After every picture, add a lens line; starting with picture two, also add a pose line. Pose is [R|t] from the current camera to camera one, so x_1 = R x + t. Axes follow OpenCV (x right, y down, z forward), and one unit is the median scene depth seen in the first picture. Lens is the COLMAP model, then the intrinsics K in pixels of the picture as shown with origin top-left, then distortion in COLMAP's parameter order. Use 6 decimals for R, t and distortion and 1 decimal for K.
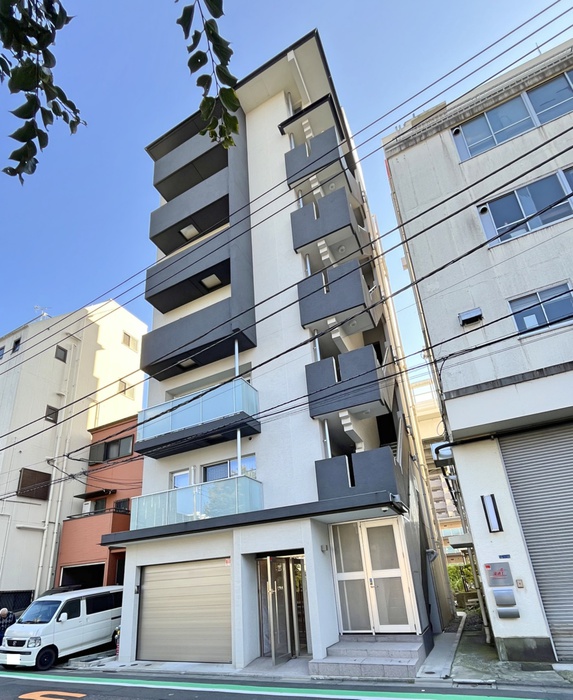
lens RADIAL K [[461.9, 0, 285.8], [0, 461.9, 350.2], [0, 0, 1]] dist [-0.000527, -0.005847]
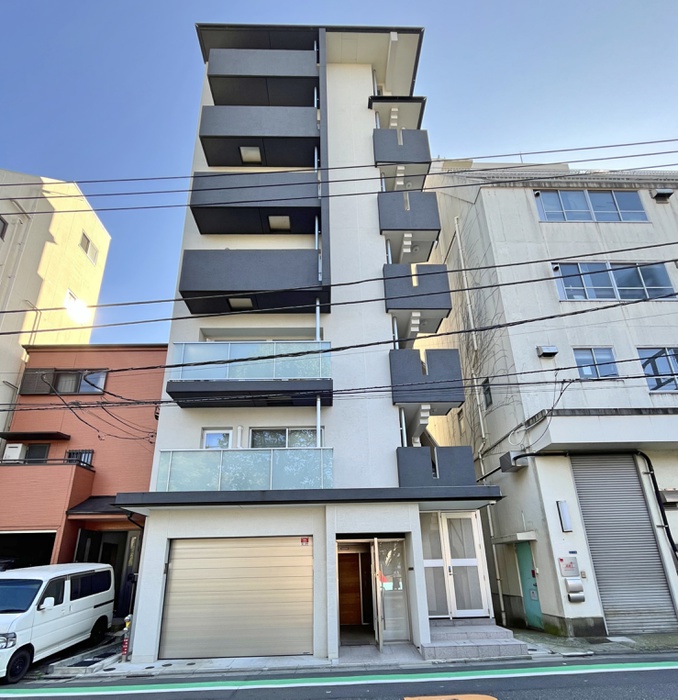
lens RADIAL K [[451.3, 0, 339.9], [0, 451.3, 373.4], [0, 0, 1]] dist [-0.002406, -0.004298]
pose [[0.820358, 0.263477, 0.507536, -0.548218], [-0.279124, 0.959117, -0.046743, 0.166477], [-0.499102, -0.103319, 0.860362, 0.253388]]
